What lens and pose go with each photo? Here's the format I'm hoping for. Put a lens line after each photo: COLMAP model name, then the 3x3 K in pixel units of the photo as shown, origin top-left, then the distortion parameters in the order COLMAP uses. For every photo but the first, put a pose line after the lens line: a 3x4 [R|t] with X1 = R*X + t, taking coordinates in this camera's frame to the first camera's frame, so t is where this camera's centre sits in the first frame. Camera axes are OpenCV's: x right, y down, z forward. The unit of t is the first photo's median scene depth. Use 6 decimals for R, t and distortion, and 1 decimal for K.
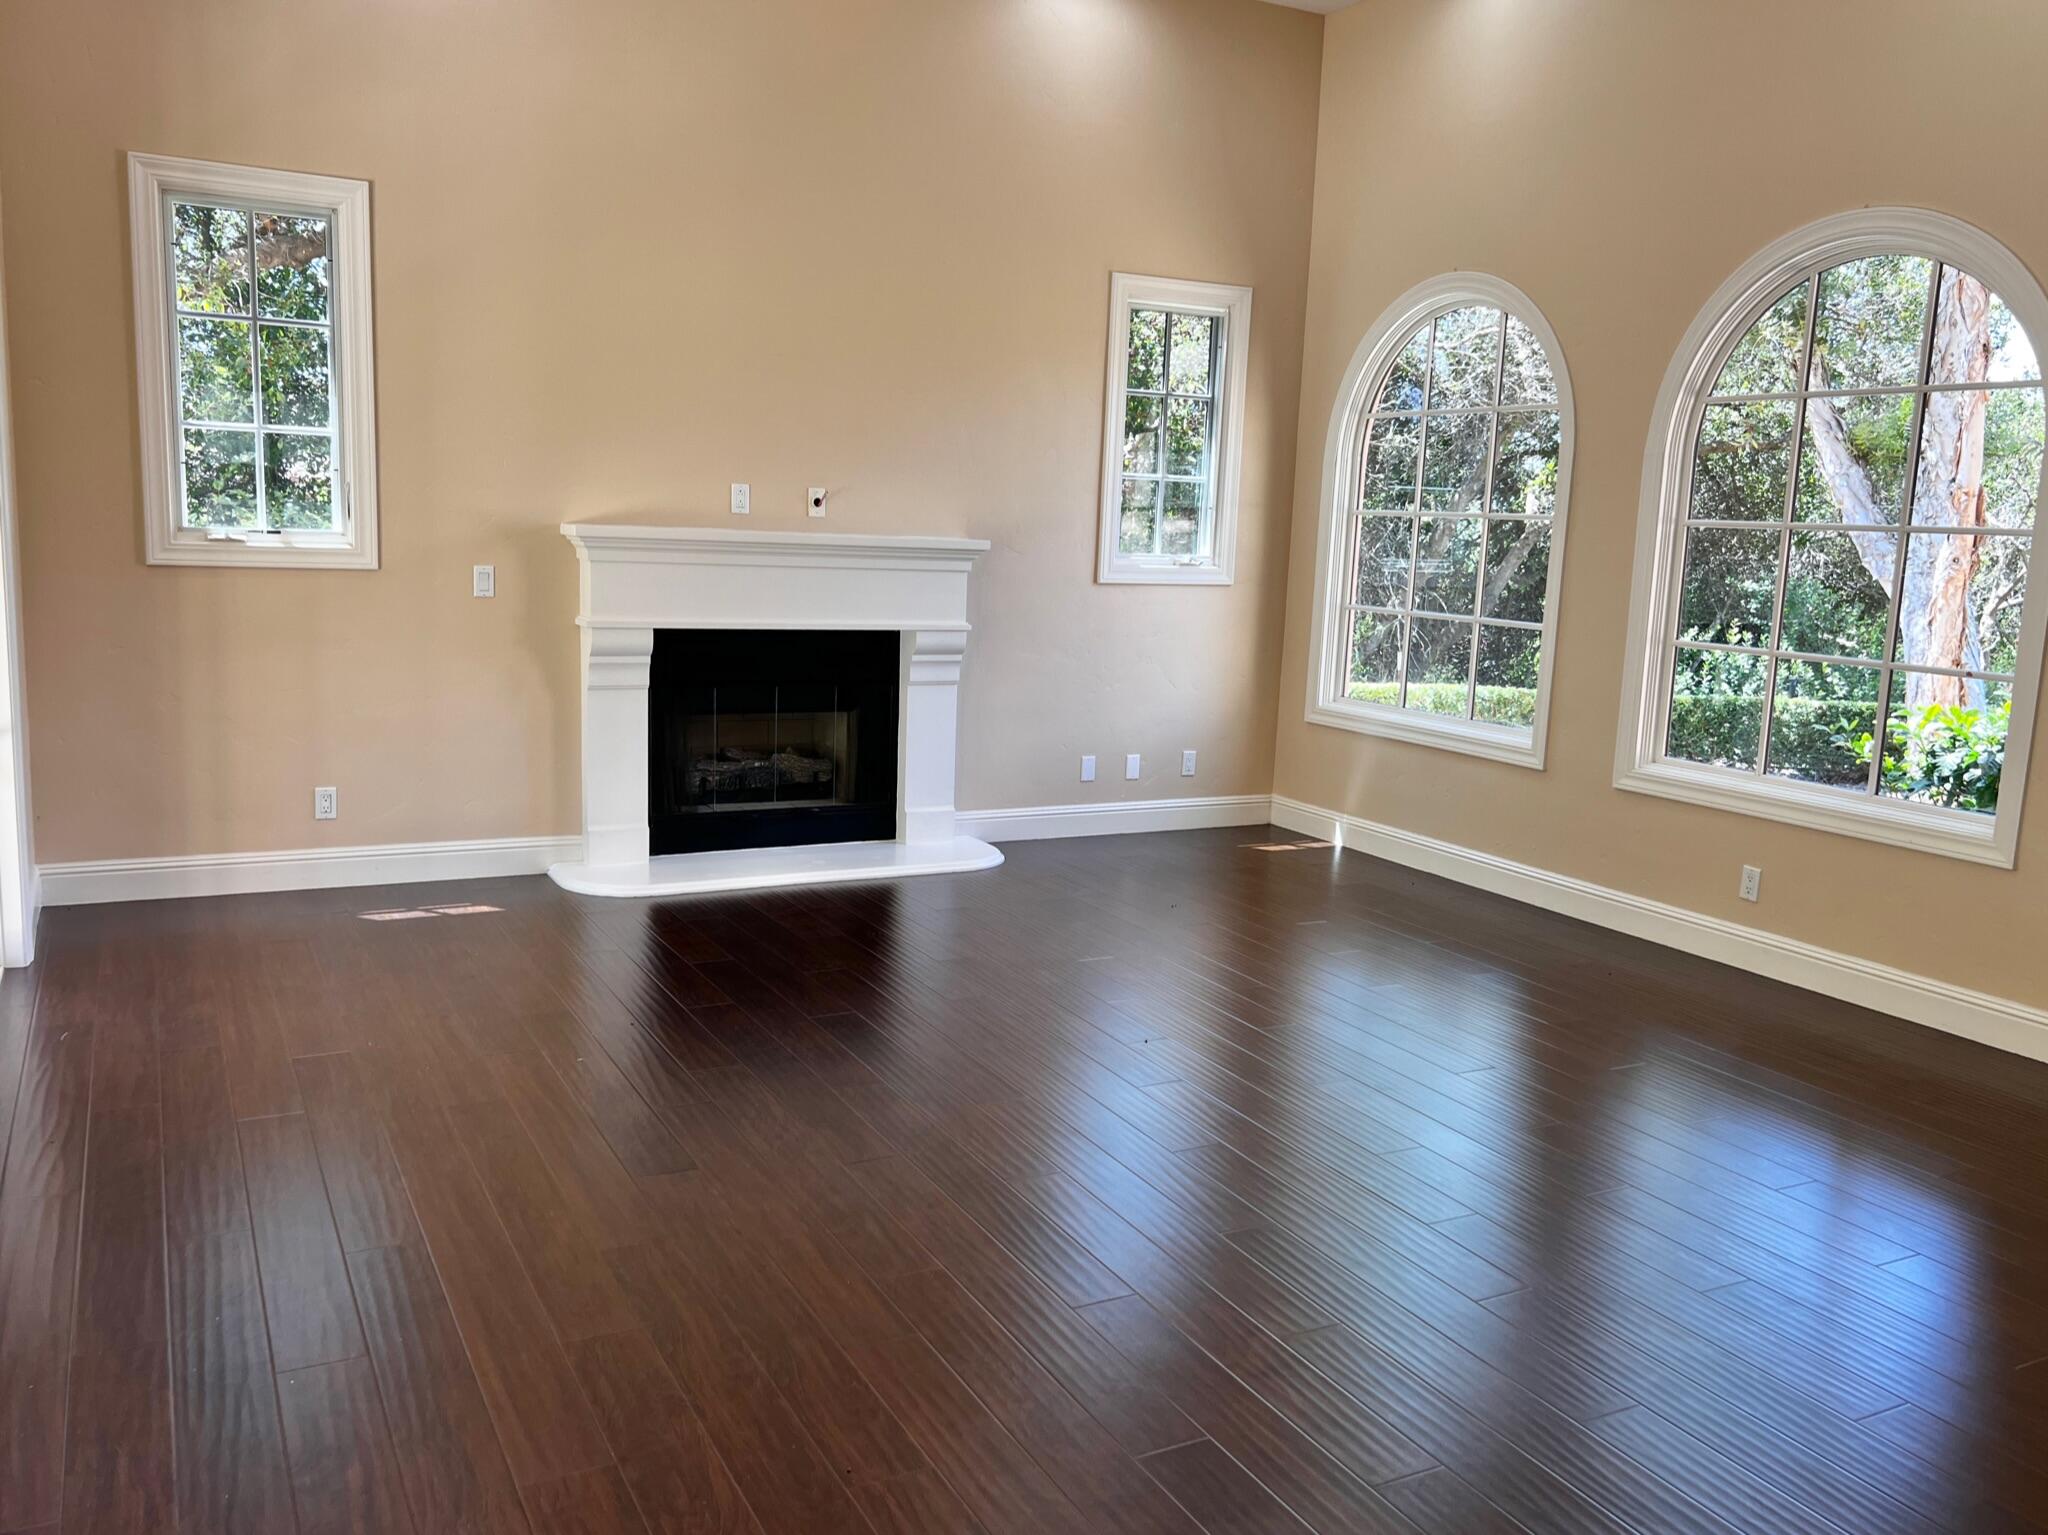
lens RADIAL K [[1616.2, 0, 1028.0], [0, 1616.2, 781.9], [0, 0, 1]] dist [0.057986, -0.075331]
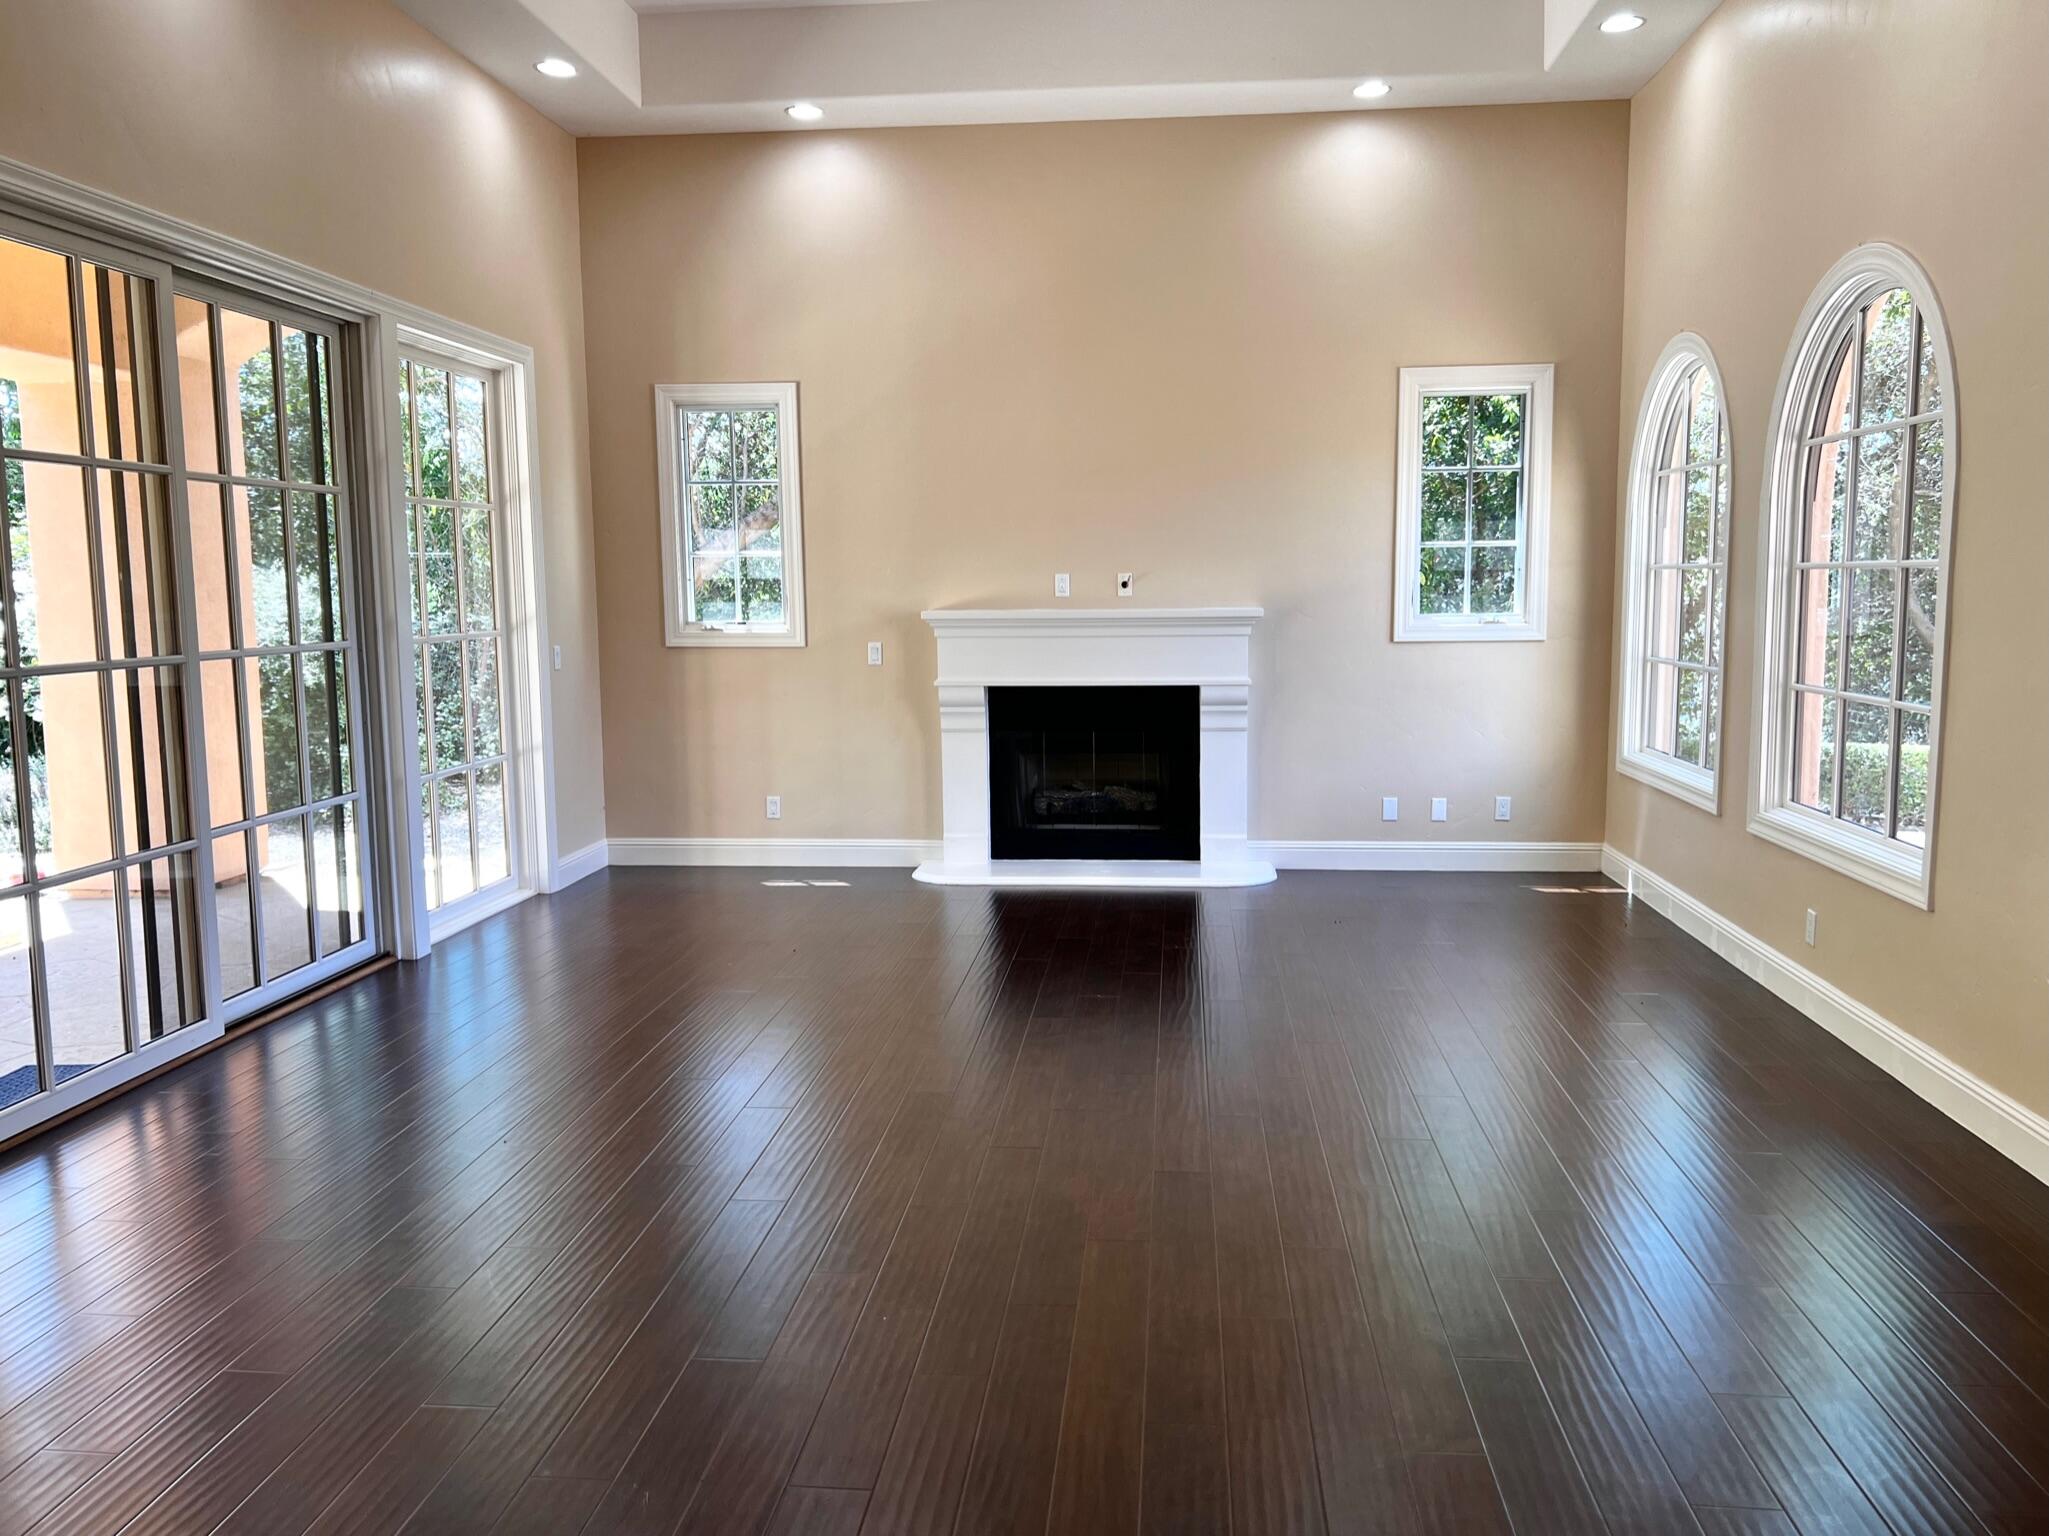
lens RADIAL K [[1617.0, 0, 1032.2], [0, 1617.0, 780.3], [0, 0, 1]] dist [0.057986, -0.075331]
pose [[0.837566, 0.022798, -0.545860, 0.489910], [-0.045487, 0.998570, -0.028089, 0.016644], [0.544439, 0.048356, 0.837405, -0.076445]]
